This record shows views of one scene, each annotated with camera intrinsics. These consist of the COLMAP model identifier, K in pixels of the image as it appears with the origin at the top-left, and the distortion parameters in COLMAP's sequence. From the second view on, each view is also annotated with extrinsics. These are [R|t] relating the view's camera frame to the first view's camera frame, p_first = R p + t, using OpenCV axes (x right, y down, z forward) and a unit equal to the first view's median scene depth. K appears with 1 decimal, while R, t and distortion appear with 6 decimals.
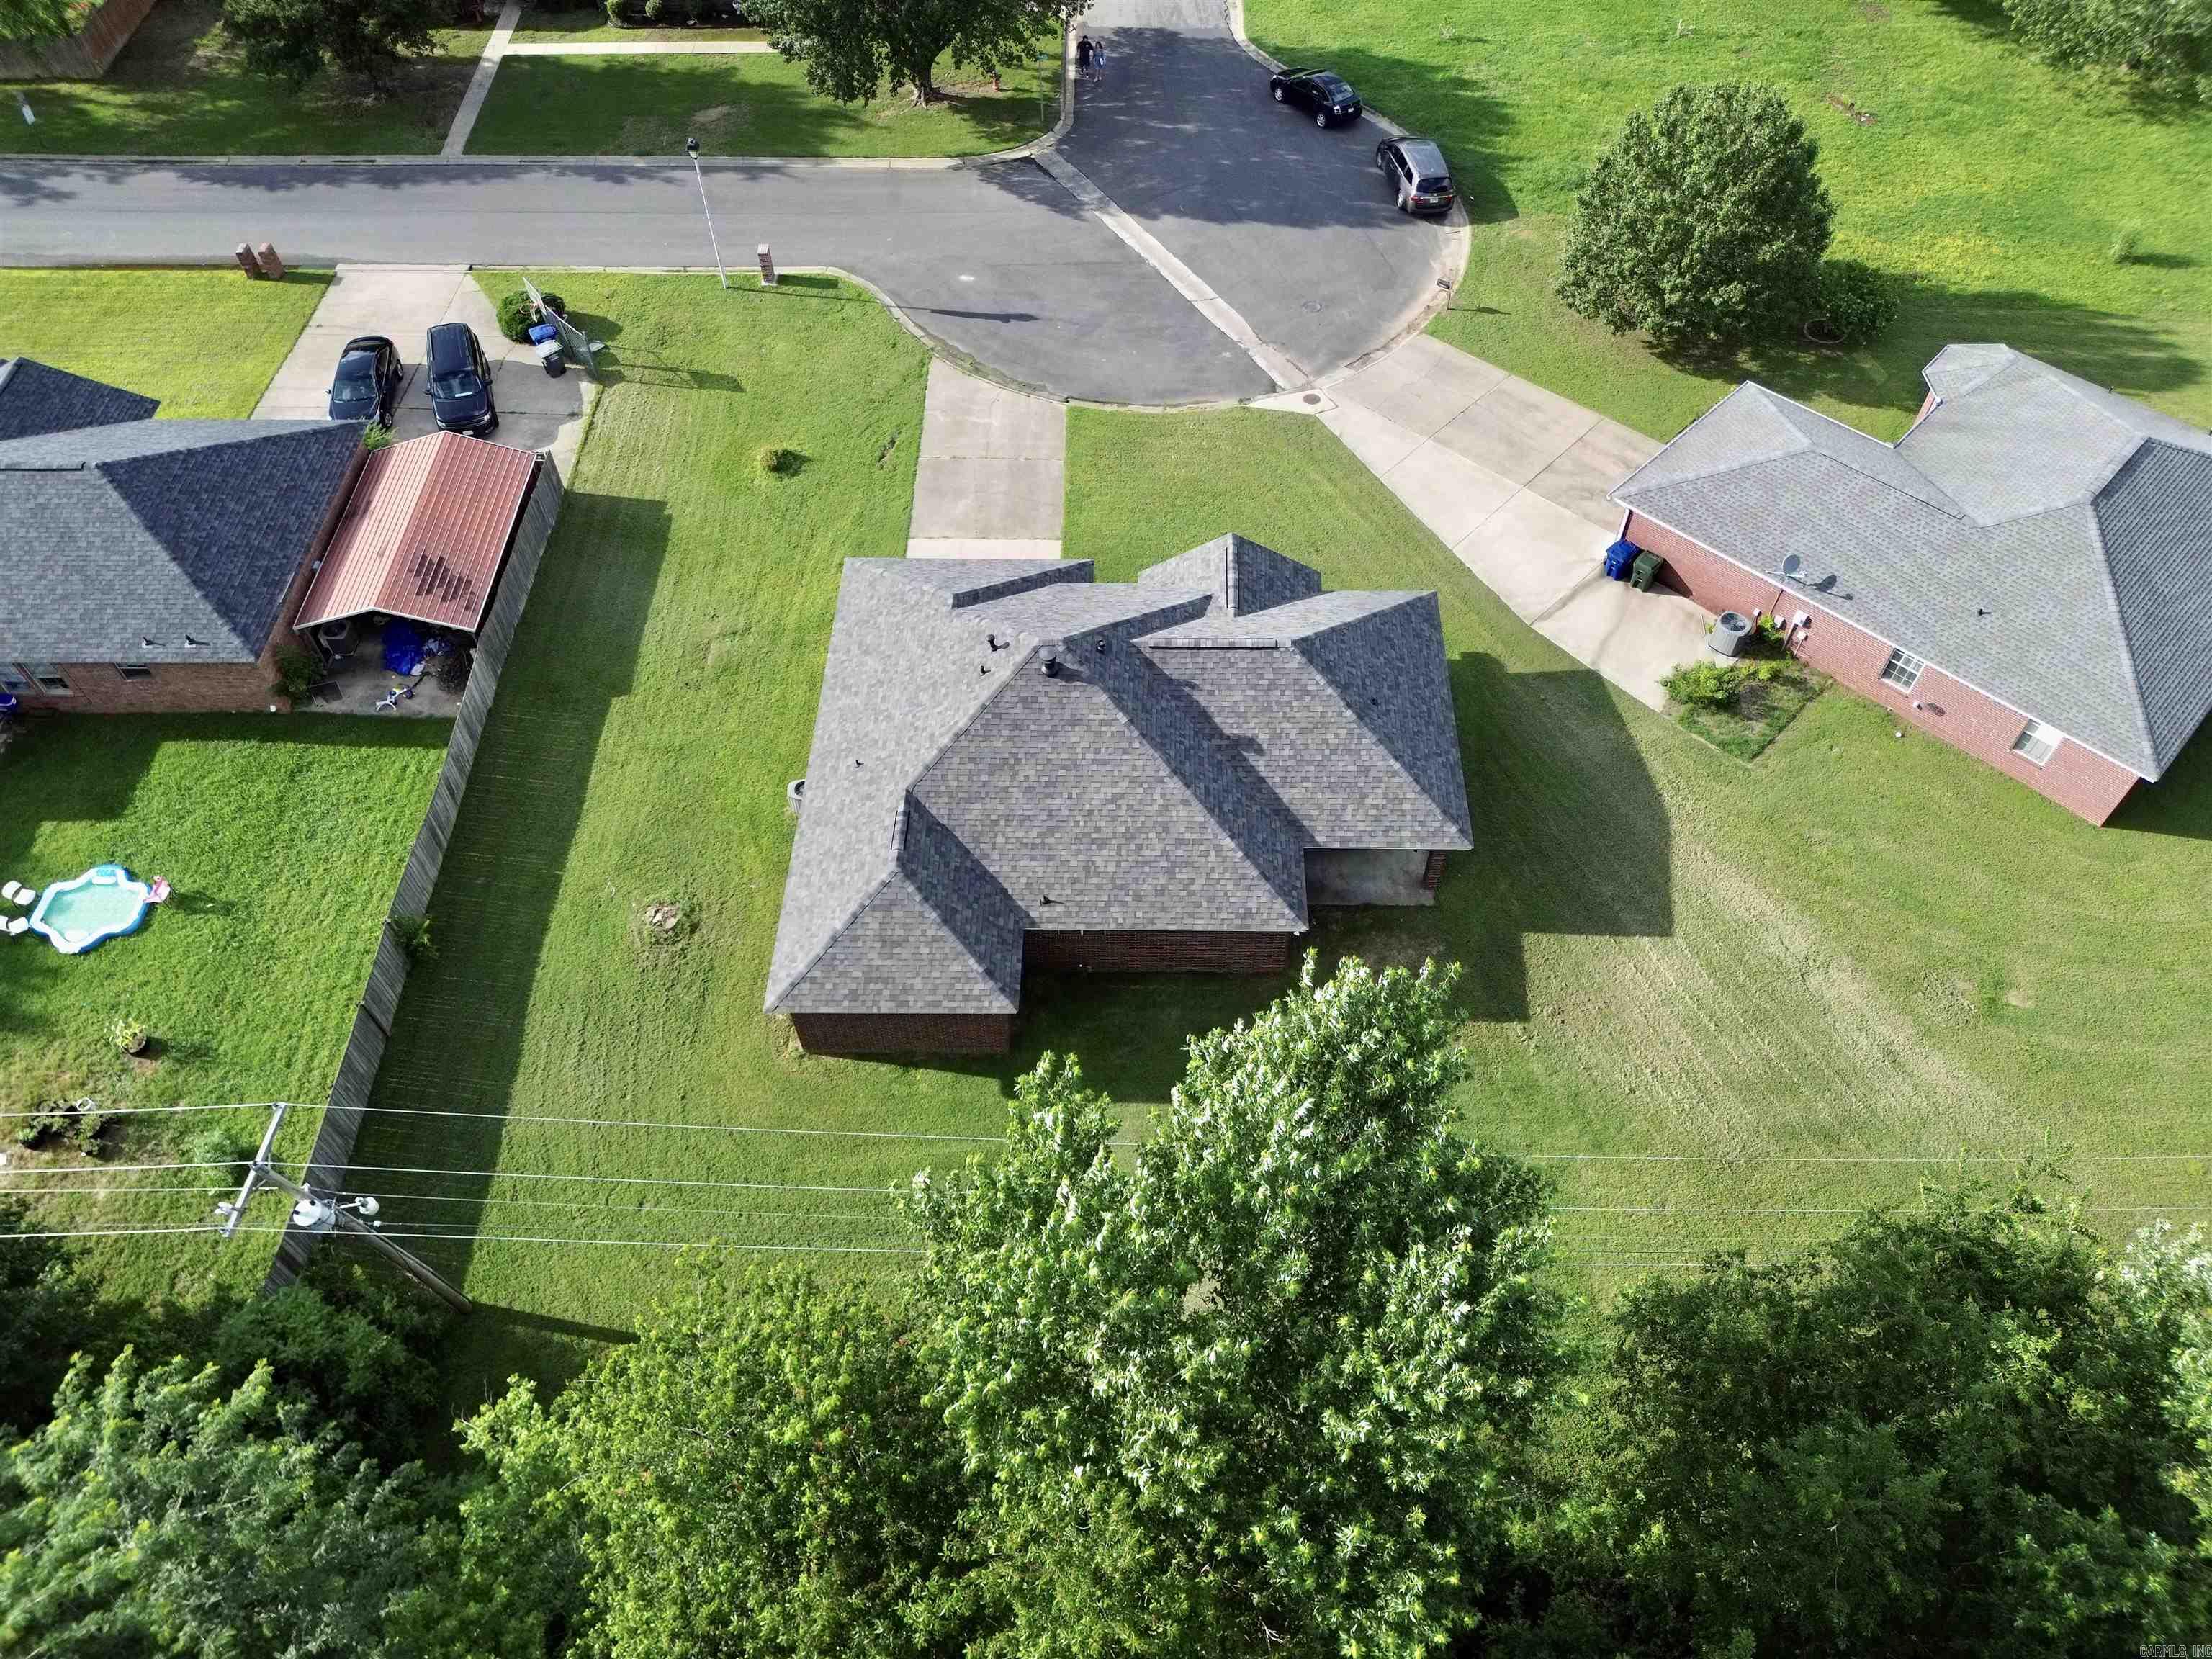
lens RADIAL K [[1551.7, 0, 1119.0], [0, 1551.7, 826.9], [0, 0, 1]] dist [0.077863, -0.081561]
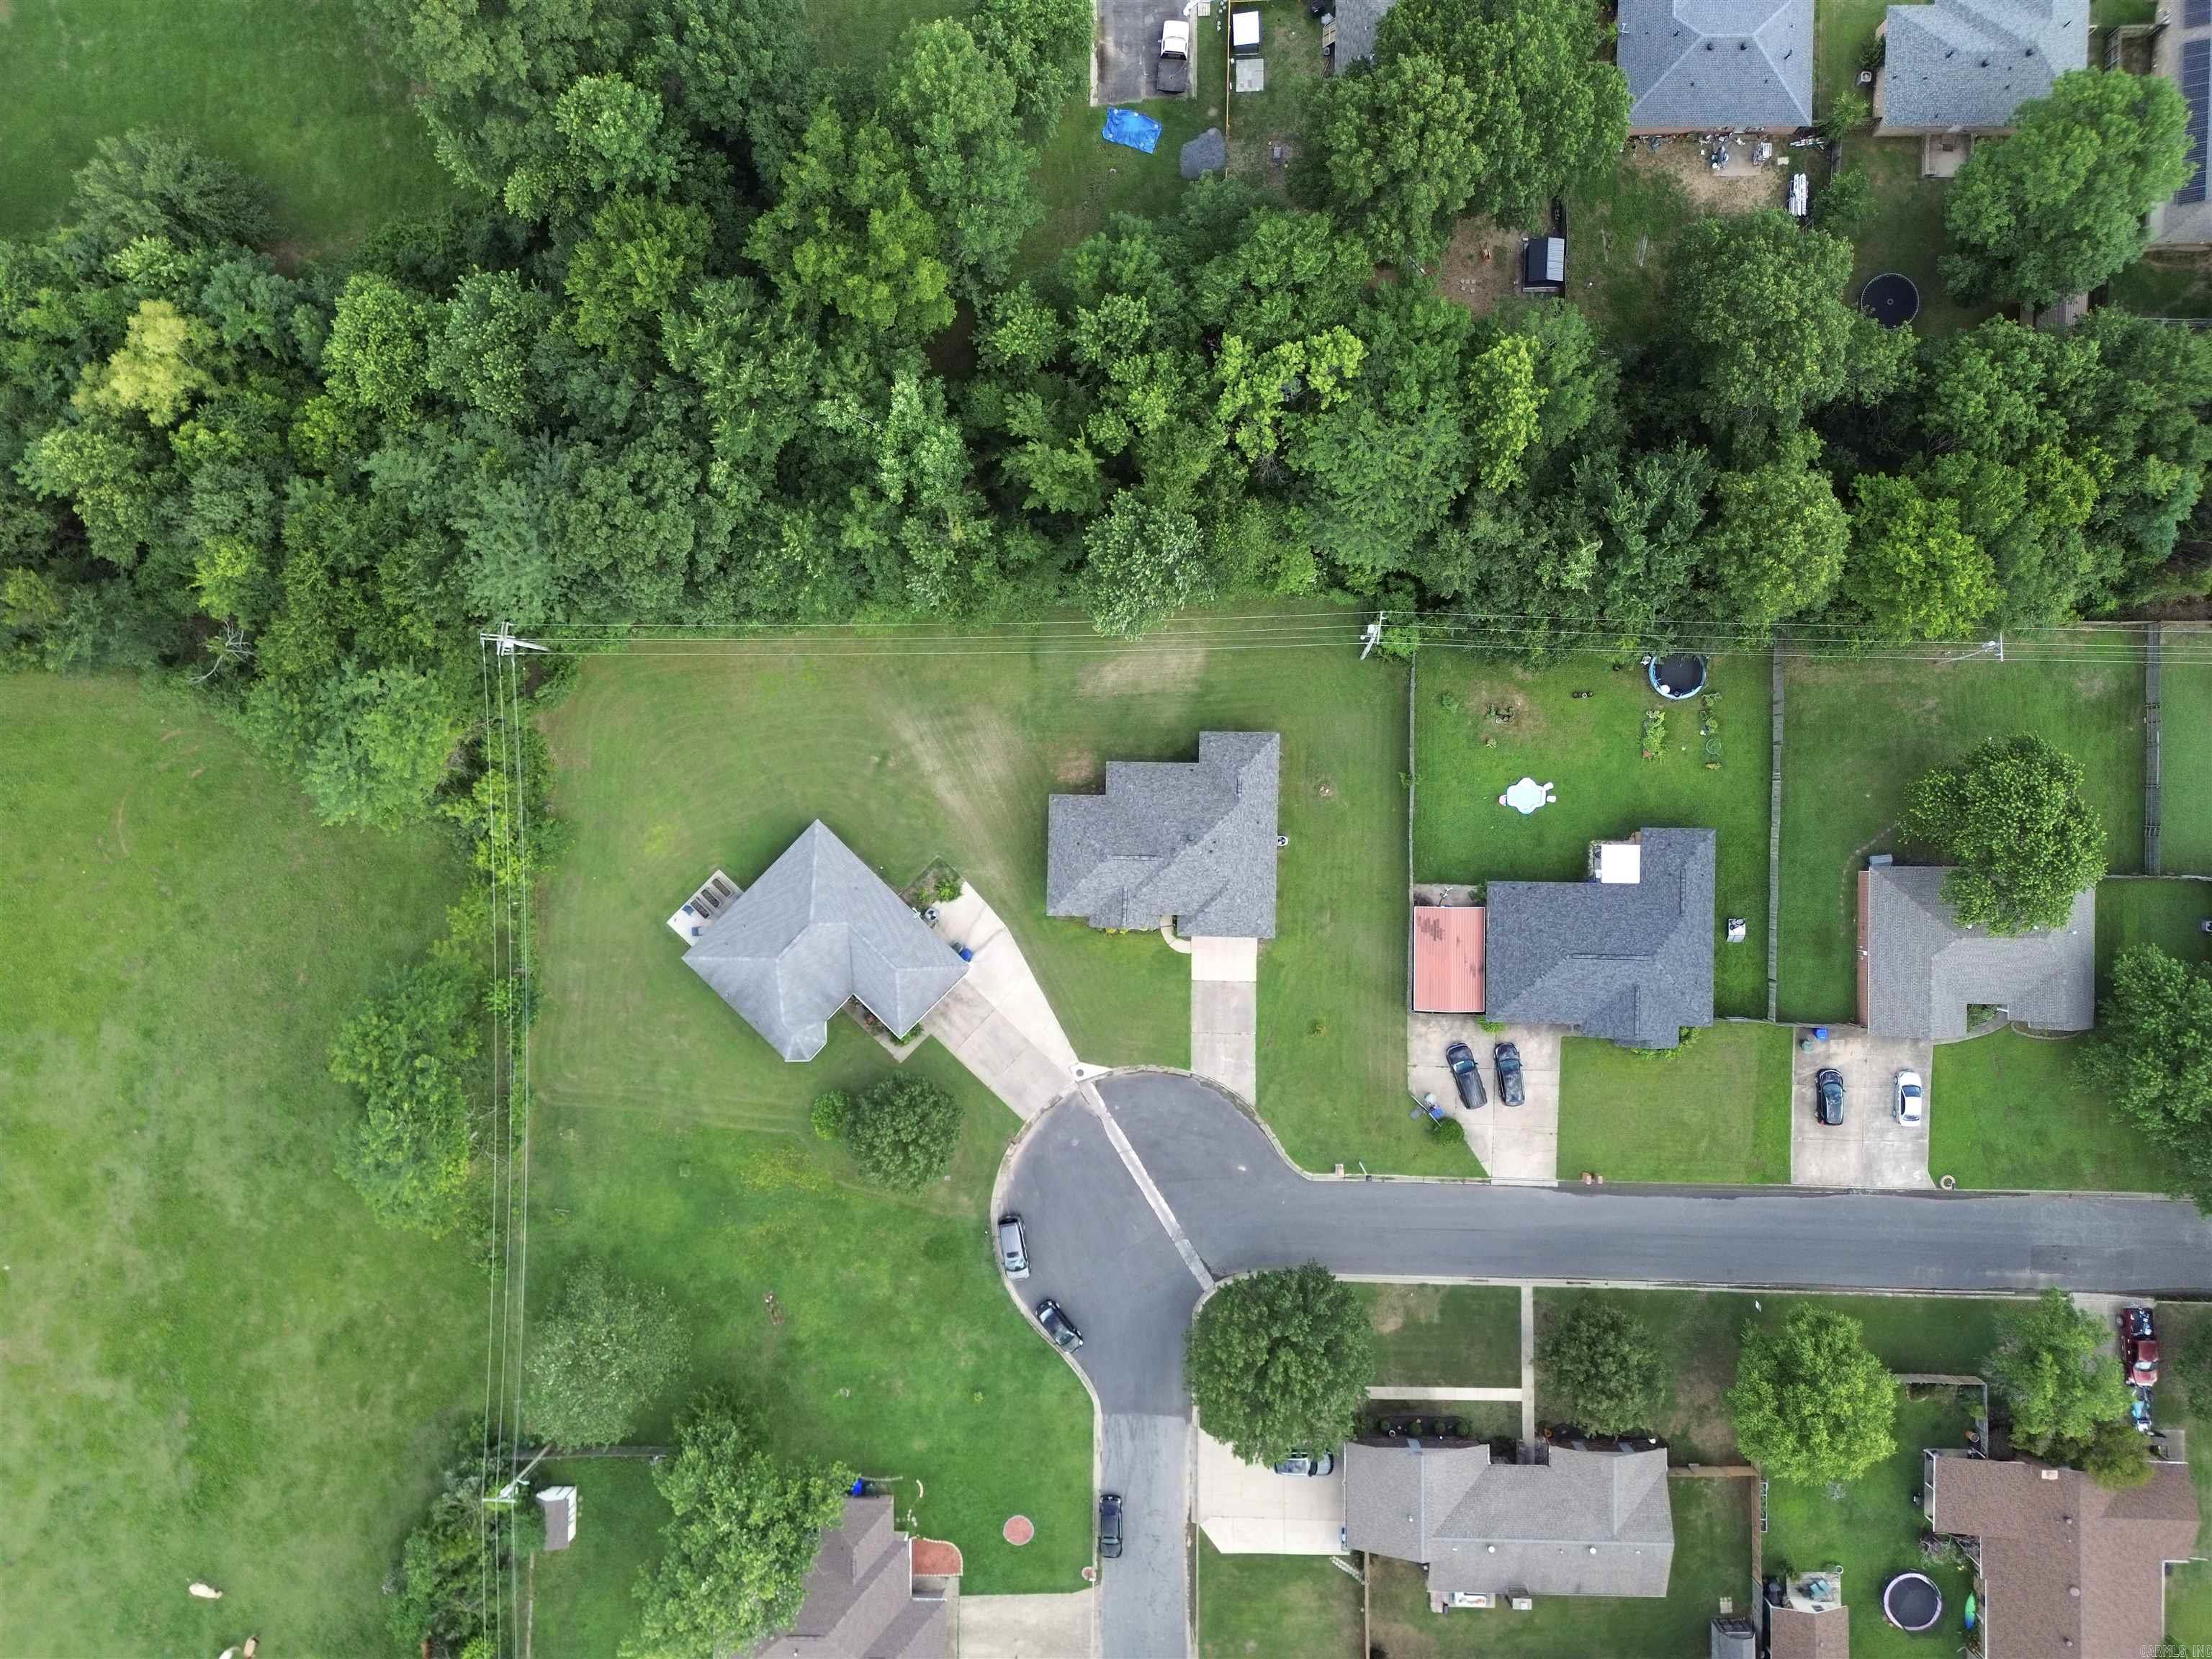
lens RADIAL K [[1552.6, 0, 1119.5], [0, 1552.6, 828.8], [0, 0, 1]] dist [0.065756, -0.060195]
pose [[-0.999369, -0.000364, 0.035529, -0.010039], [0.021207, -0.808419, 0.588225, -1.287556], [0.028509, 0.588607, 0.807916, -0.978242]]
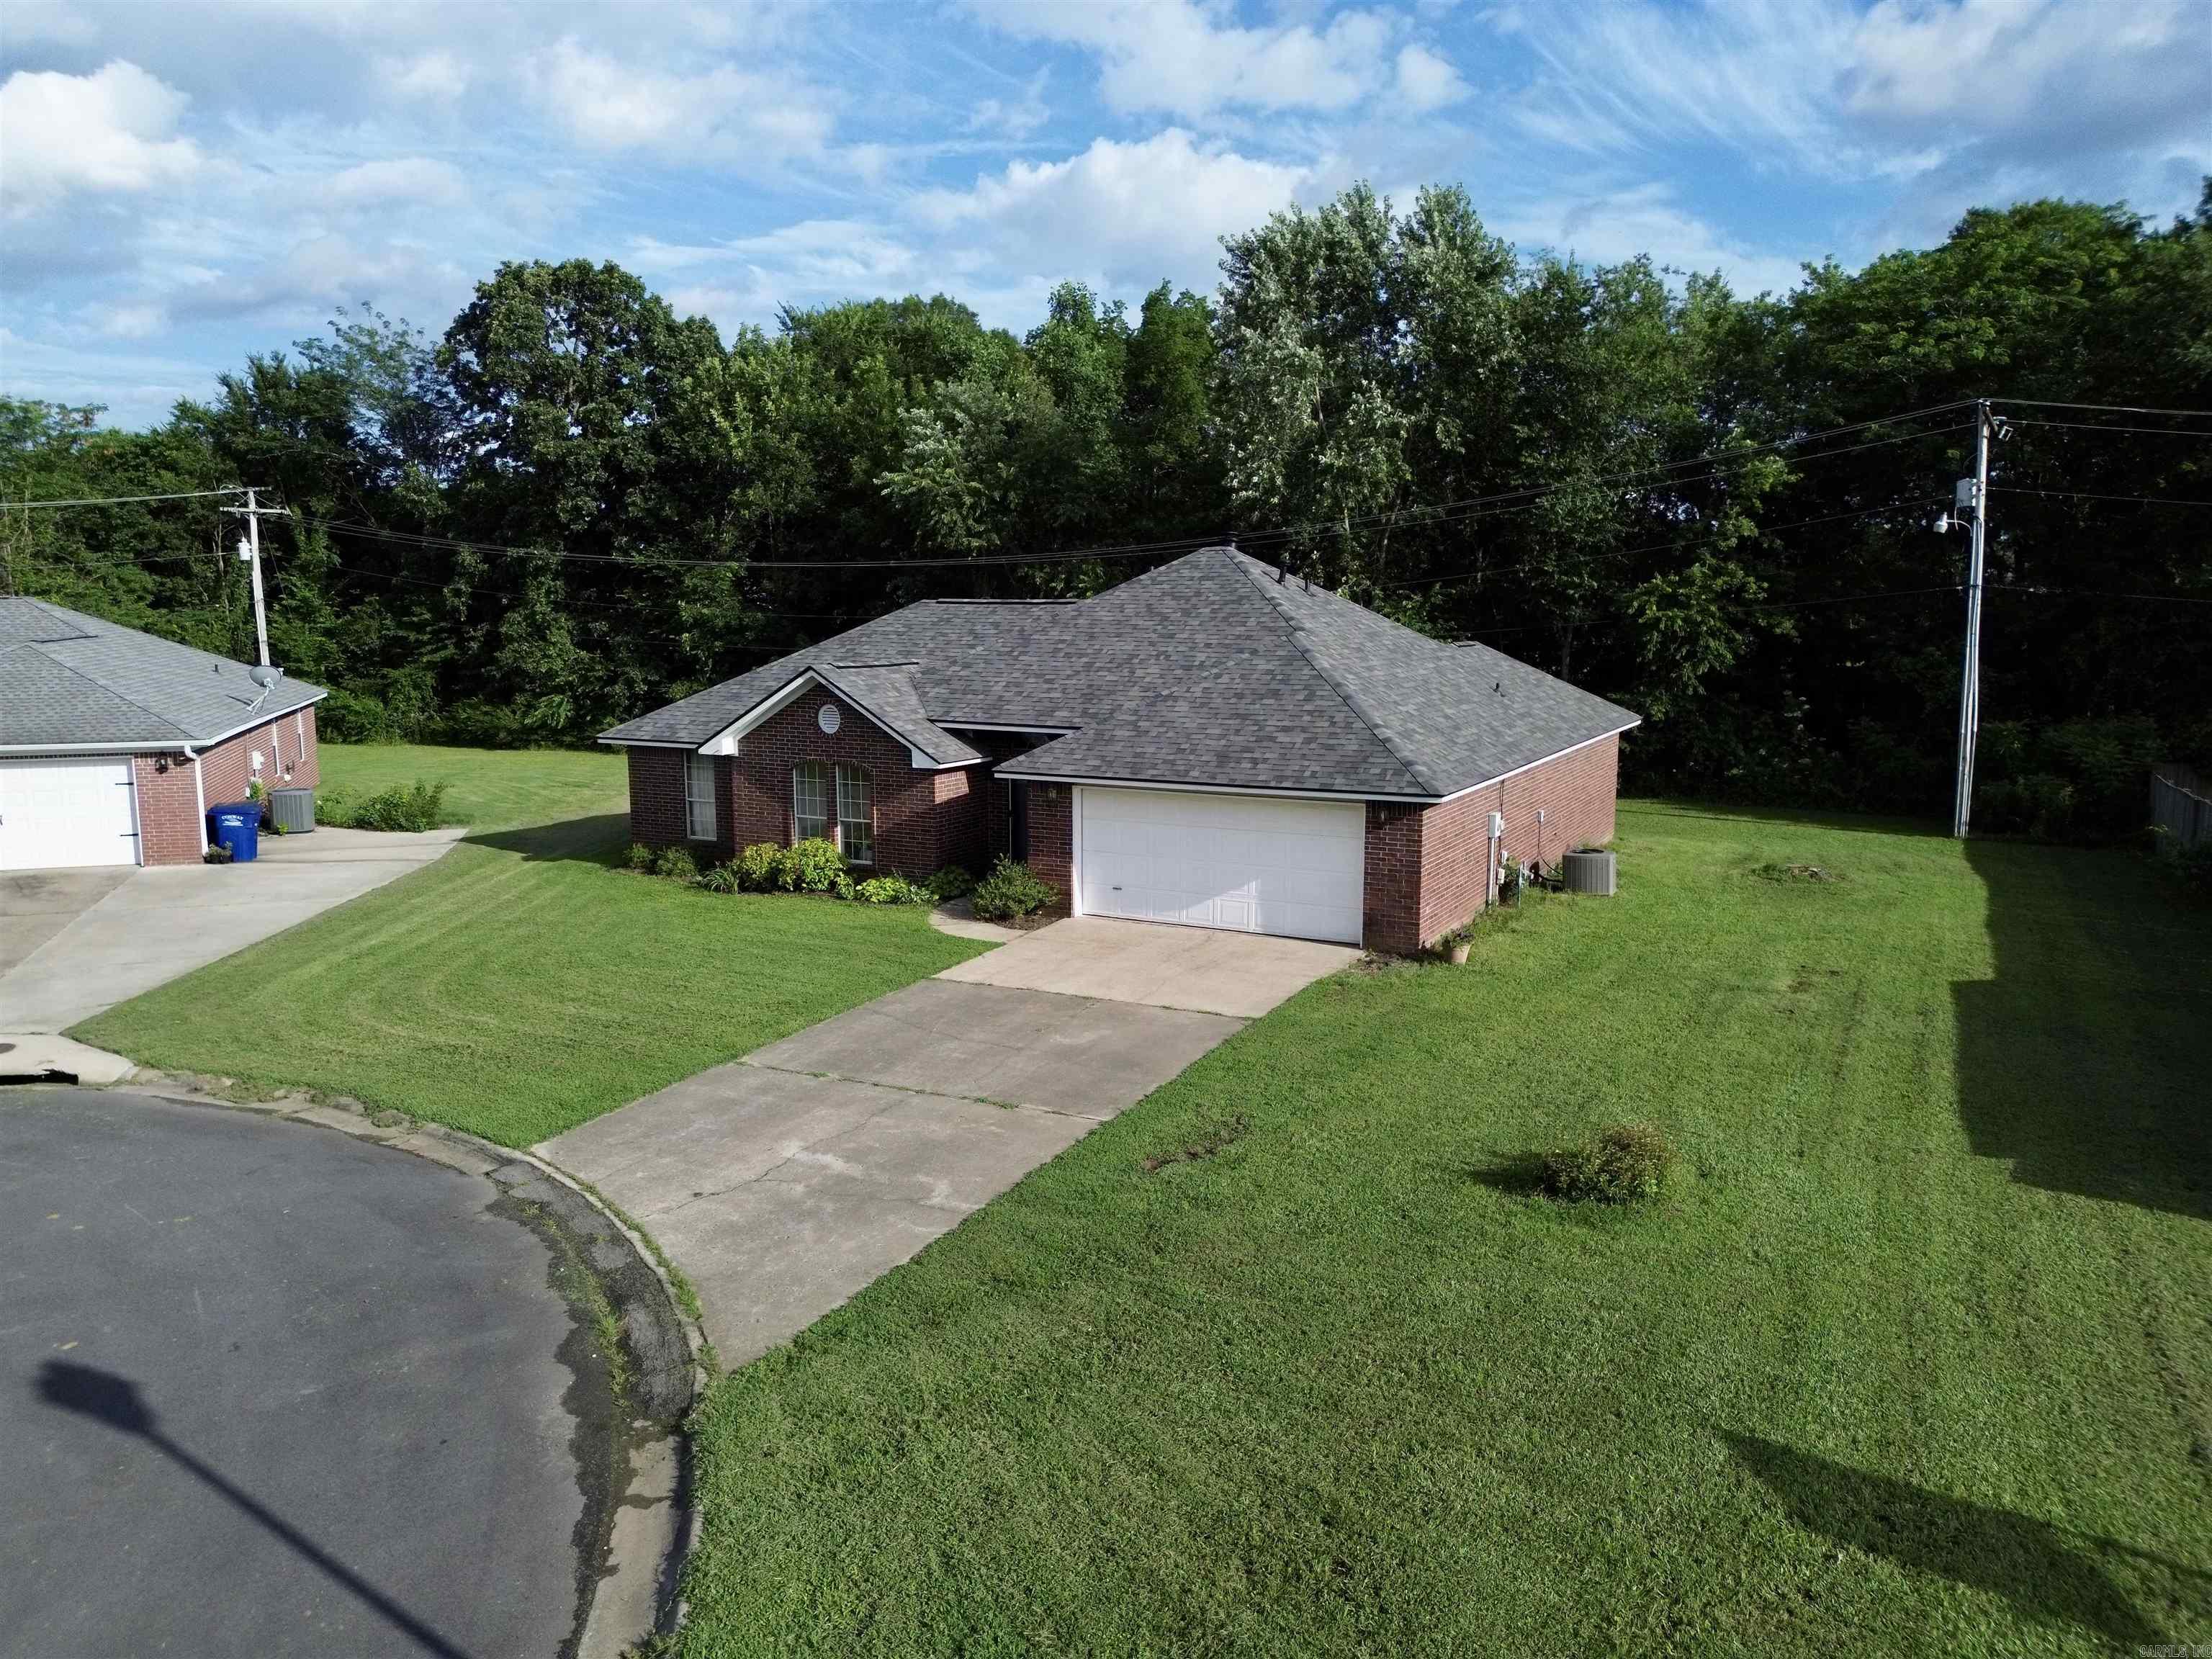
lens RADIAL K [[1551.7, 0, 1119.0], [0, 1551.7, 826.9], [0, 0, 1]] dist [0.077863, -0.081561]
pose [[-0.893892, -0.062660, 0.443882, -0.249691], [0.363444, 0.478351, 0.799430, -0.483069], [-0.262424, 0.875930, -0.404821, 1.034990]]
